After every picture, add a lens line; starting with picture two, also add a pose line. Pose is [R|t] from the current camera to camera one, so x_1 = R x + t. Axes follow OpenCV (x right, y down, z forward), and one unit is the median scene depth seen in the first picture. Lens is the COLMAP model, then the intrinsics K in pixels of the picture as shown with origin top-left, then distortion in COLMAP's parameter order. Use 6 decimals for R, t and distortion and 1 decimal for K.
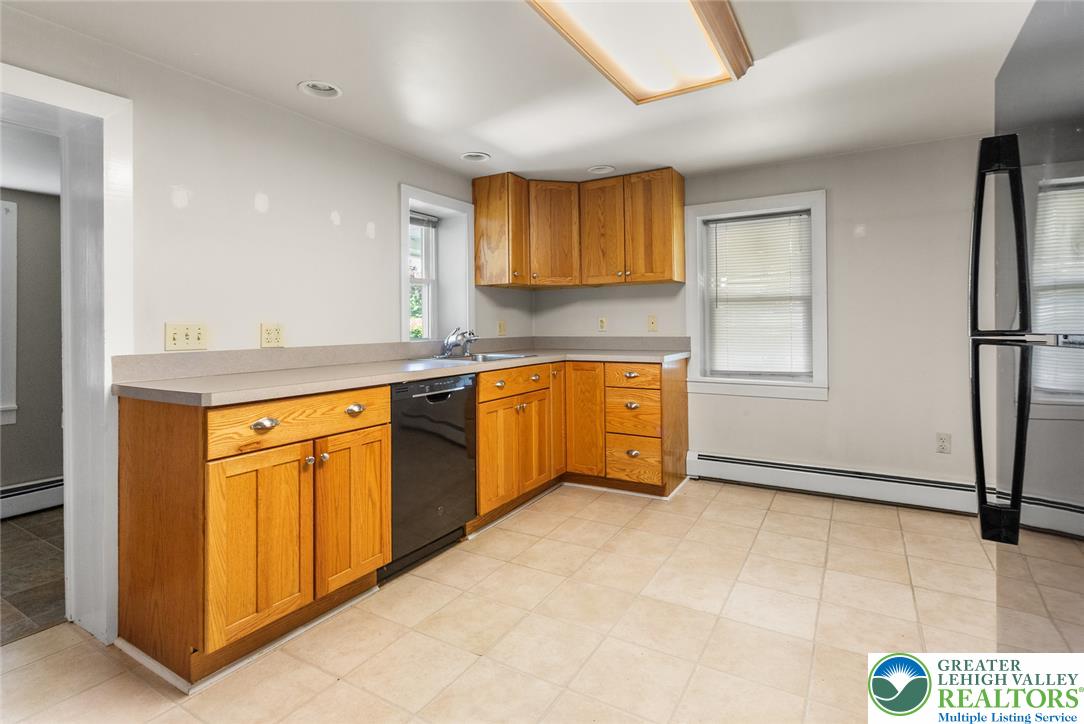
lens RADIAL K [[534.0, 0, 536.6], [0, 534.0, 326.5], [0, 0, 1]] dist [0.000040, 0.000611]
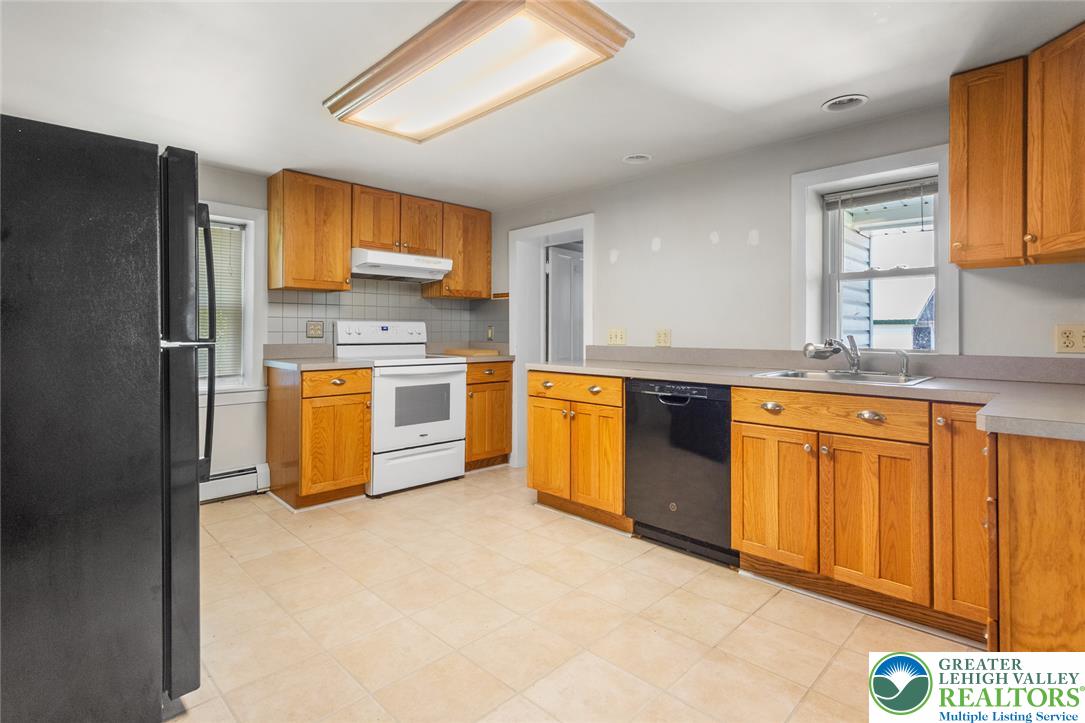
lens RADIAL K [[534.5, 0, 537.0], [0, 534.5, 325.9], [0, 0, 1]] dist [0.000040, 0.000611]
pose [[-0.237630, 0.003230, -0.971350, 0.952987], [-0.000233, 0.999994, 0.003382, -0.018860], [0.971356, 0.001030, -0.237628, 1.030650]]
